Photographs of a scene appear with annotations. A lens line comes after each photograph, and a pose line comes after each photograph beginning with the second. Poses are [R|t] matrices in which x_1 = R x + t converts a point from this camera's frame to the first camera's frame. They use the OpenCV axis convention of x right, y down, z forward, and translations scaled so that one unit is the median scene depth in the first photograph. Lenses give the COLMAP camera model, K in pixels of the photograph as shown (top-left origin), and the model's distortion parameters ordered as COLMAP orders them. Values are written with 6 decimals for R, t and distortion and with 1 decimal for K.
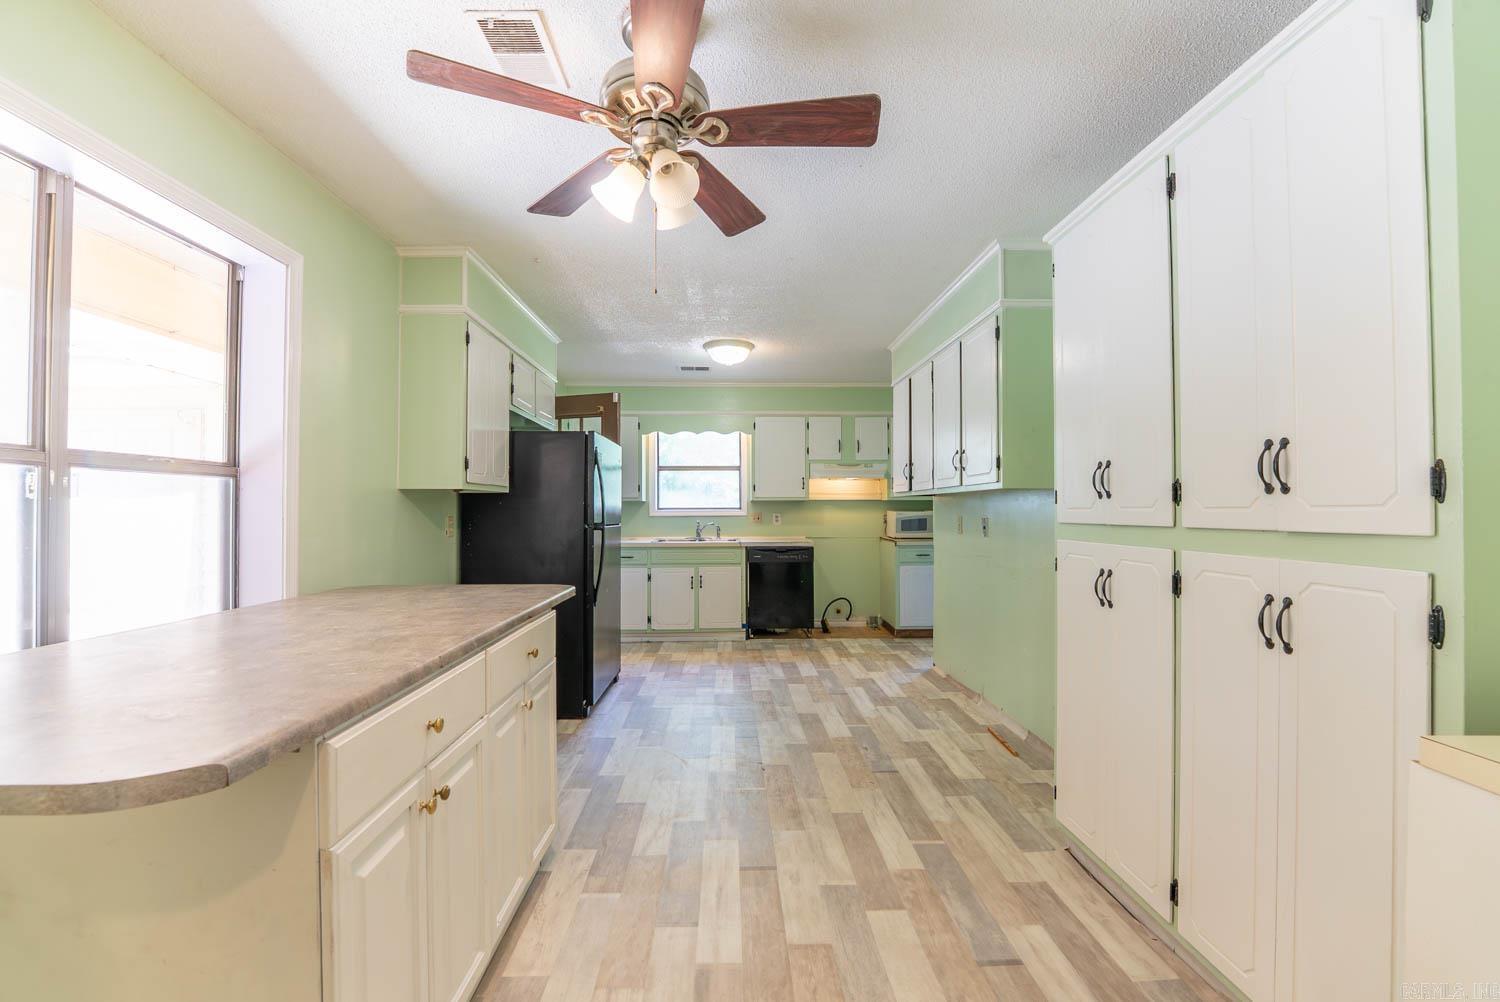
lens RADIAL K [[612.6, 0, 744.6], [0, 612.6, 506.0], [0, 0, 1]] dist [-0.025594, 0.003049]
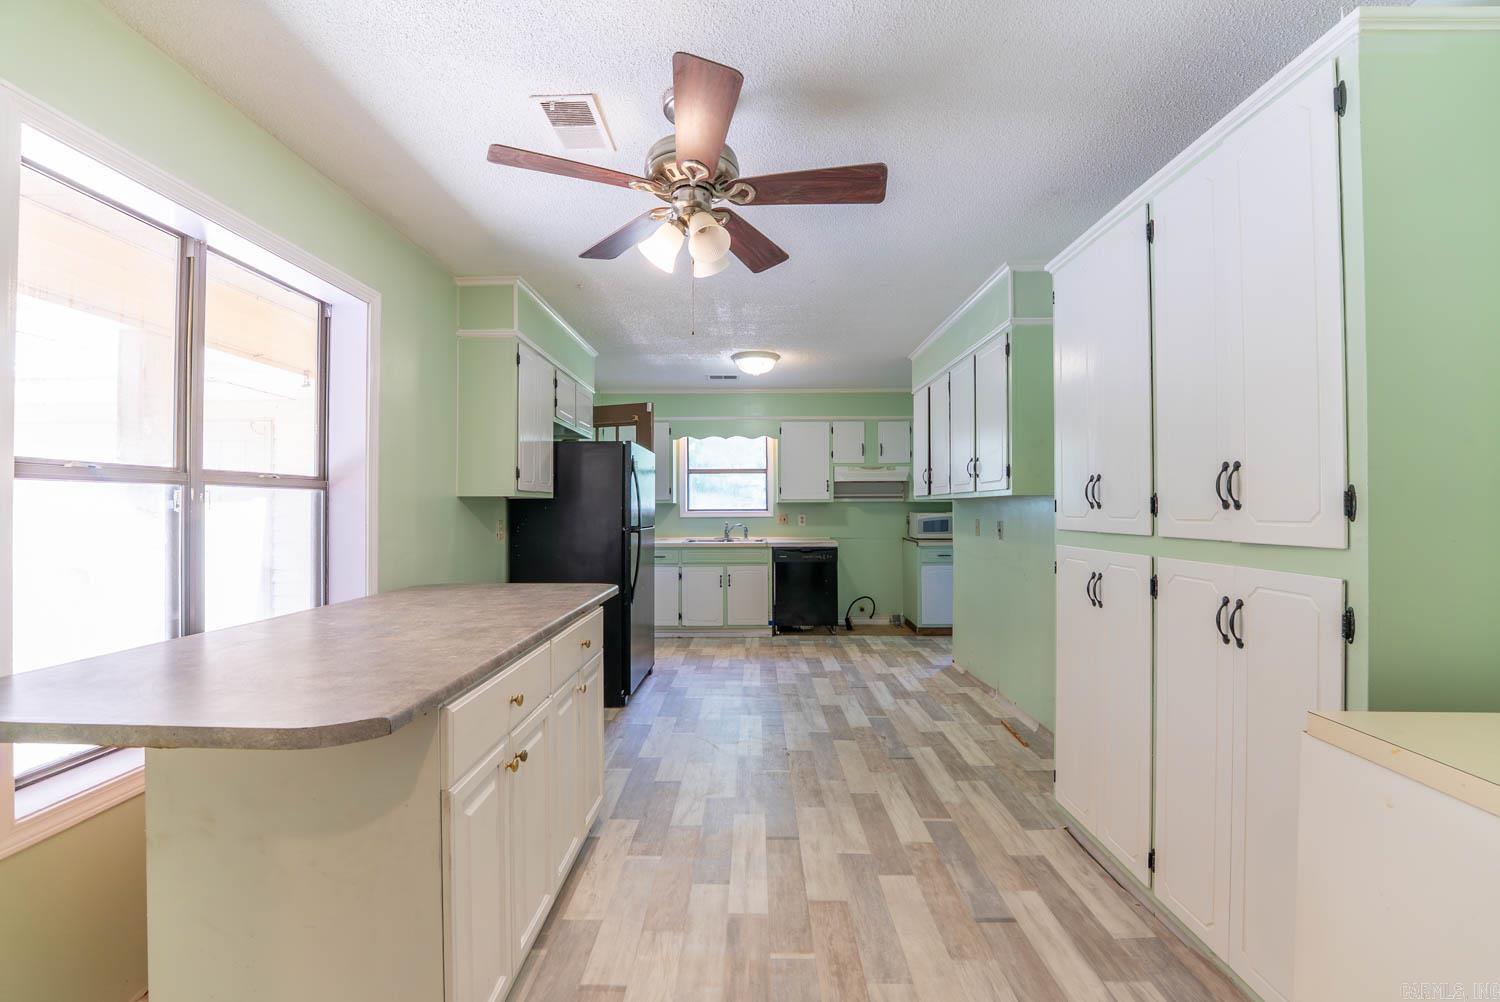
lens RADIAL K [[612.6, 0, 744.6], [0, 612.6, 505.5], [0, 0, 1]] dist [-0.025594, 0.003049]
pose [[0.999035, -0.001149, -0.043910, 0.002516], [0.001274, 0.999995, 0.002816, -0.021289], [0.043907, -0.002869, 0.999032, -0.128945]]
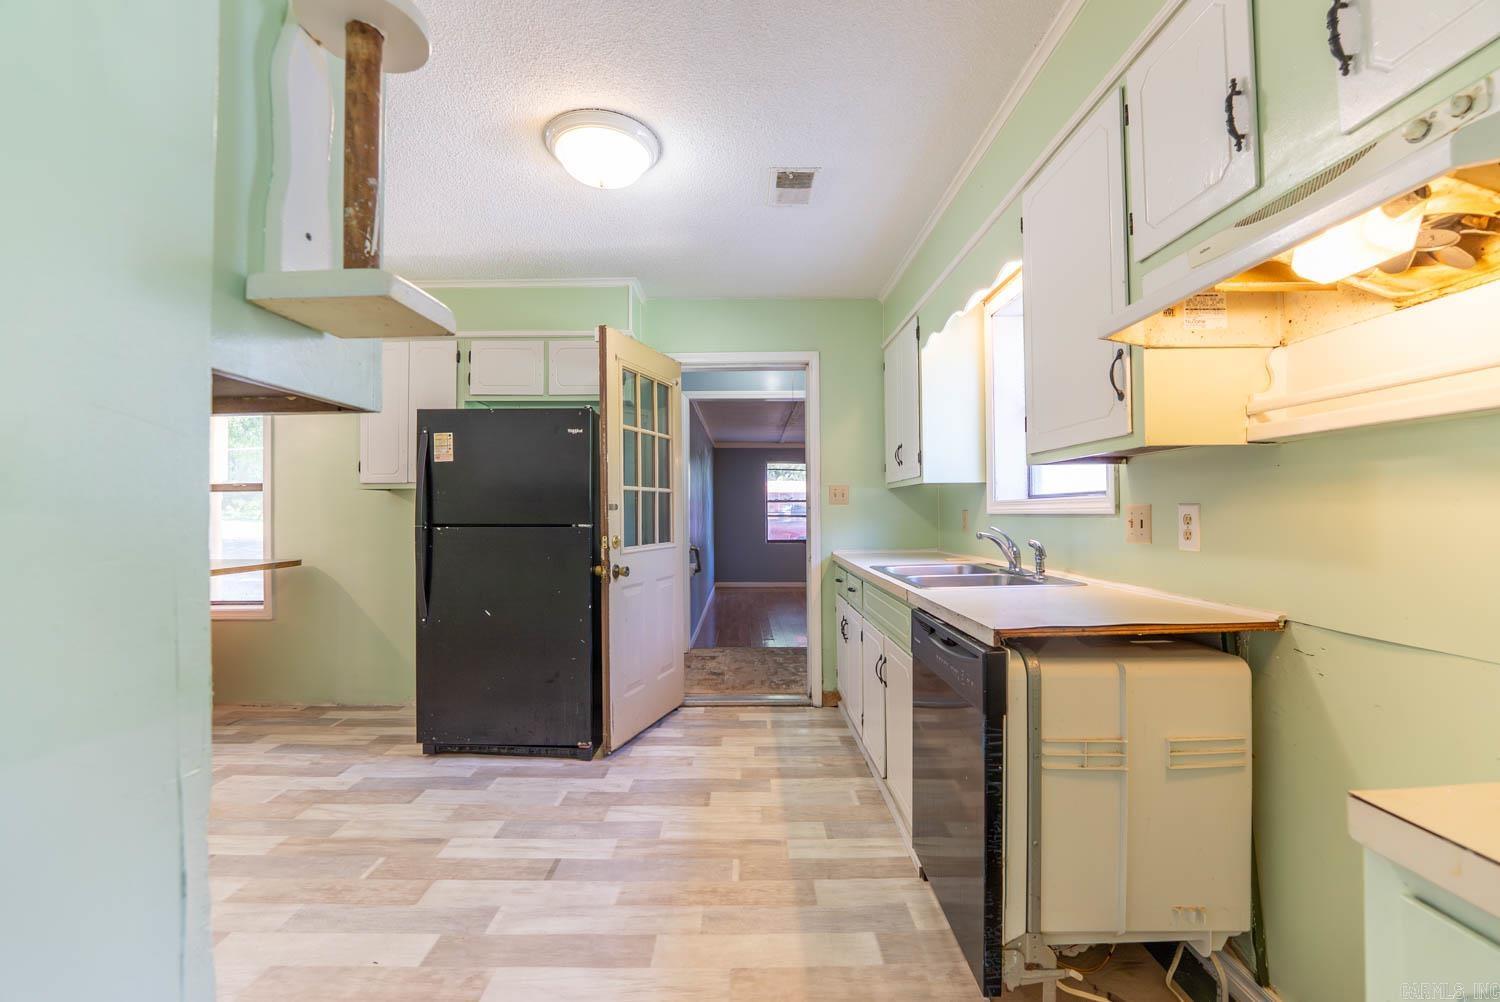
lens RADIAL K [[612.6, 0, 742.2], [0, 612.6, 510.8], [0, 0, 1]] dist [-0.025594, 0.003049]
pose [[-0.034406, -0.012478, -0.999330, 1.059779], [0.017356, 0.999764, -0.013081, 0.040246], [0.999257, -0.017794, -0.034182, 1.433276]]
